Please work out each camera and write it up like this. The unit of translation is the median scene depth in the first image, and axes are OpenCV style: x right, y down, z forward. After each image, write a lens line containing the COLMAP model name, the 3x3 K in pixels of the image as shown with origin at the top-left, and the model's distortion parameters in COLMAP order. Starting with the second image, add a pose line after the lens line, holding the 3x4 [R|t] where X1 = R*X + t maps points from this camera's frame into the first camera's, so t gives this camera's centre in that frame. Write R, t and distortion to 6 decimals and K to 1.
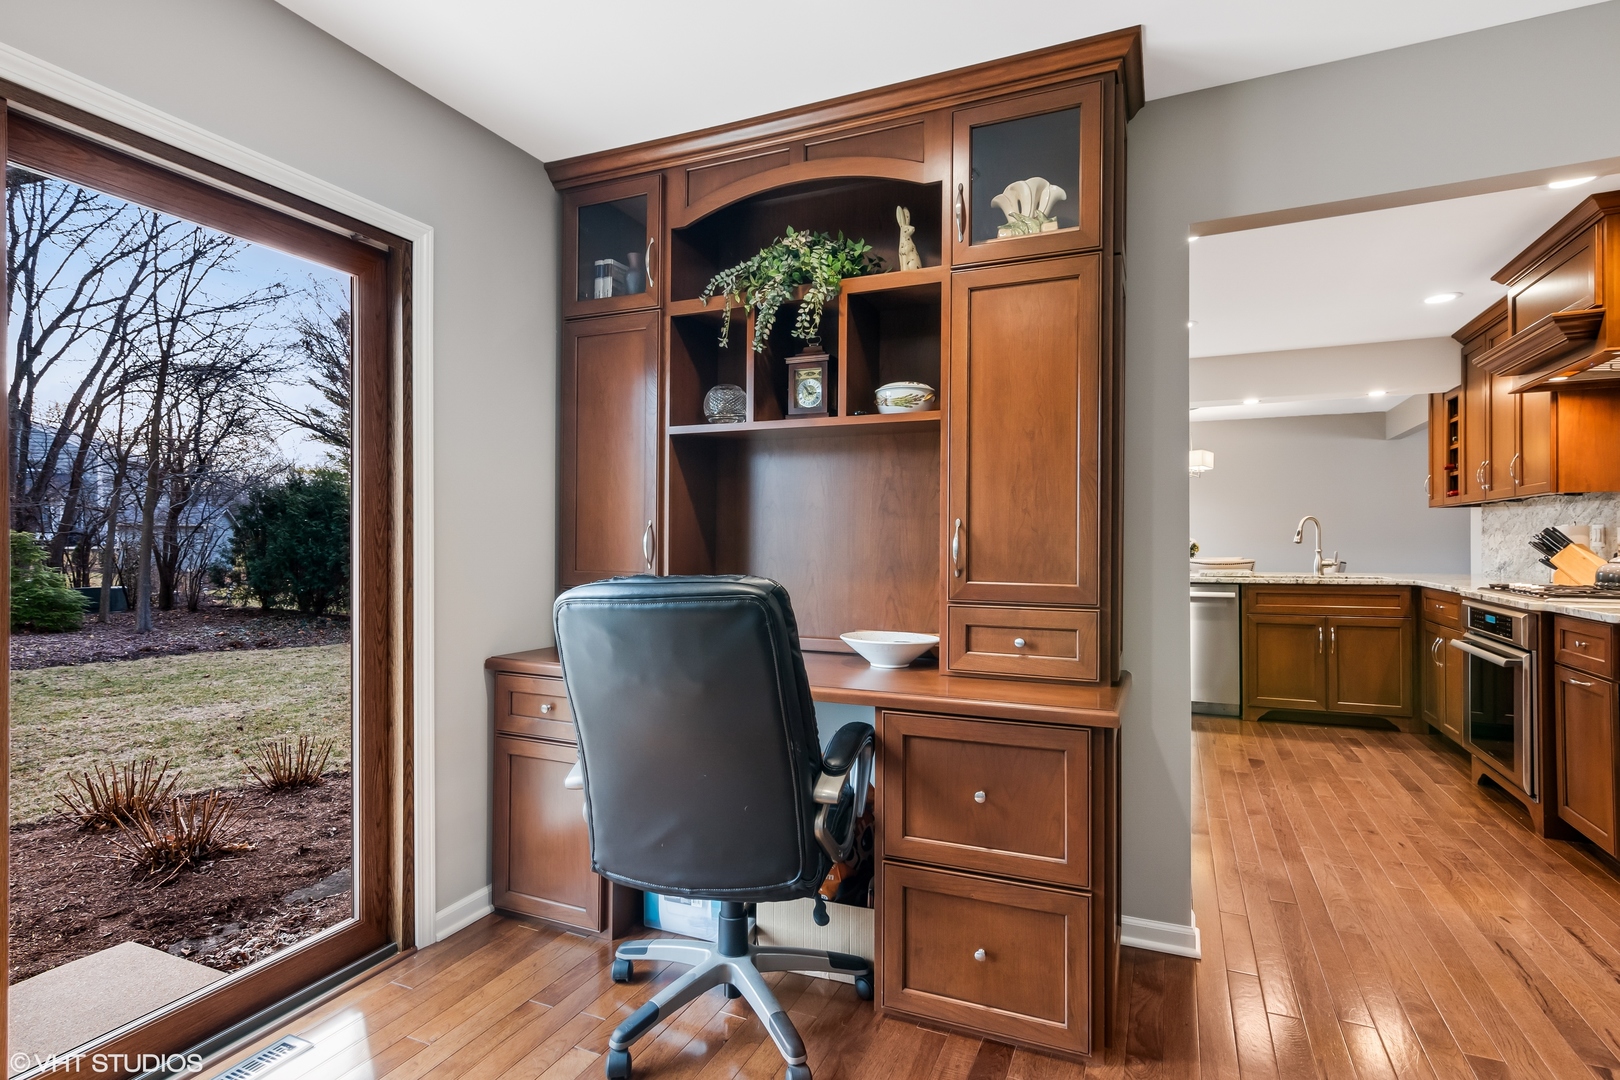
lens RADIAL K [[824.2, 0, 796.1], [0, 824.2, 534.6], [0, 0, 1]] dist [0.004905, 0.004391]
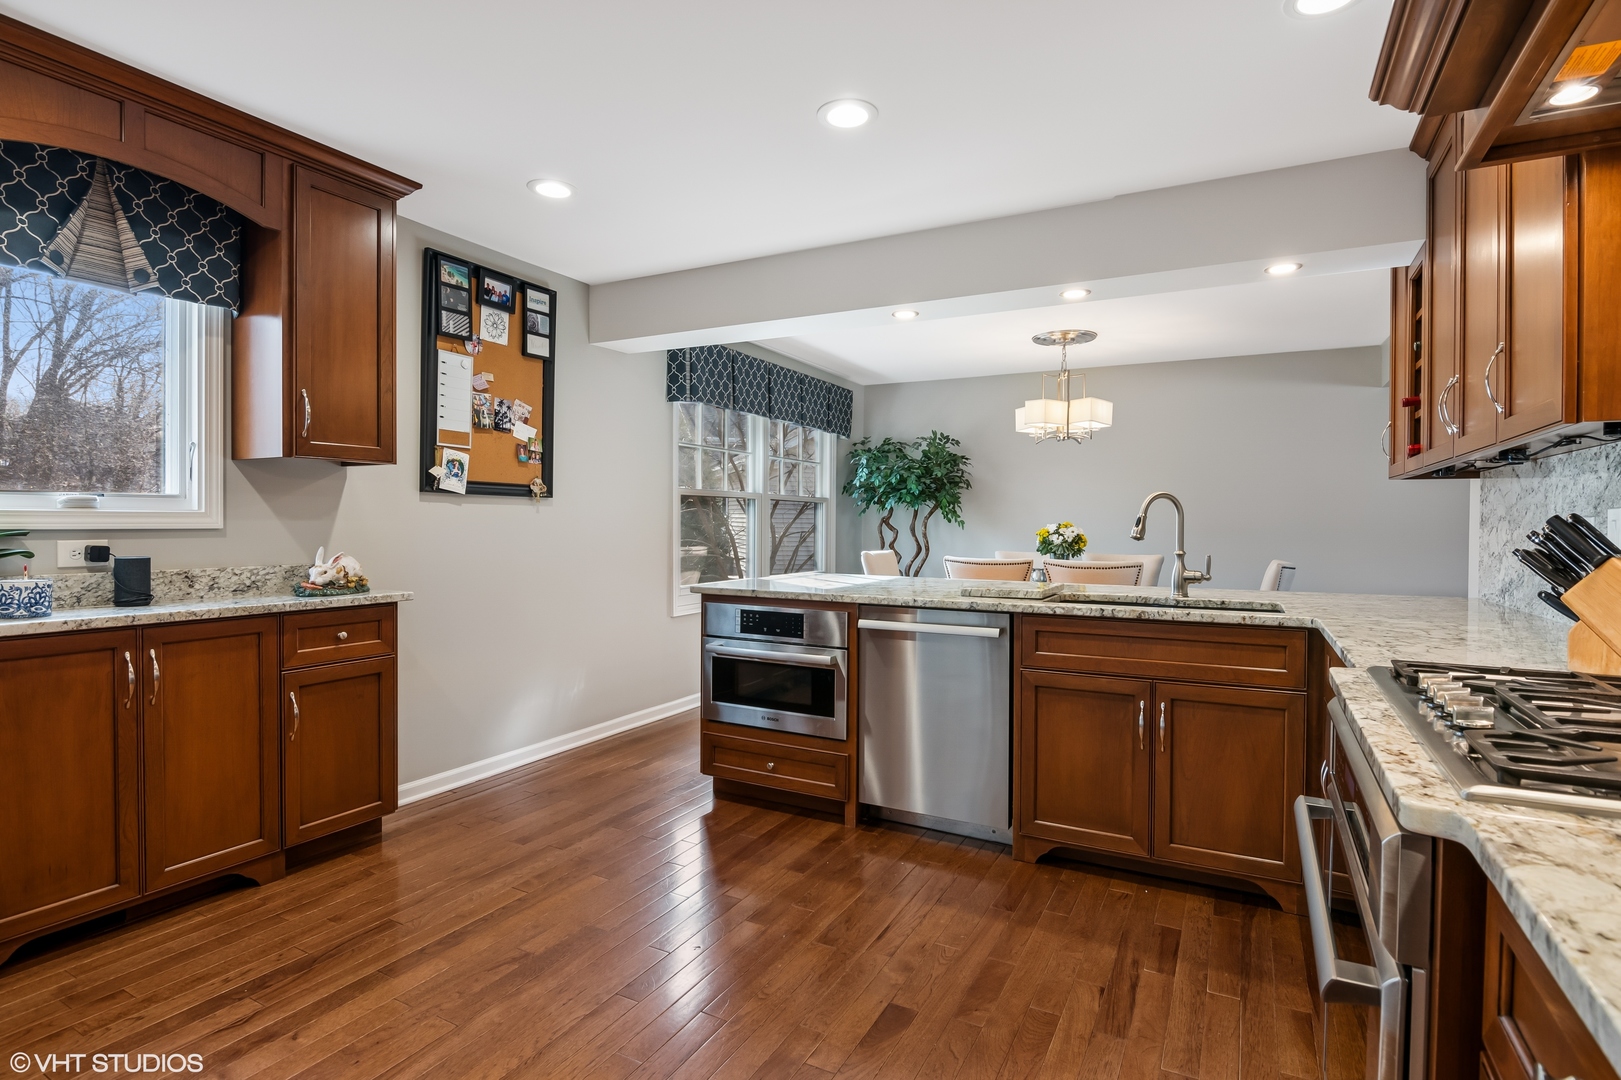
lens RADIAL K [[798.1, 0, 816.2], [0, 798.1, 529.6], [0, 0, 1]] dist [-0.017047, -0.004980]
pose [[0.996803, 0.012370, -0.078937, 0.464007], [-0.011119, 0.999806, 0.016259, -0.002643], [0.079122, -0.015330, 0.996747, 0.477824]]
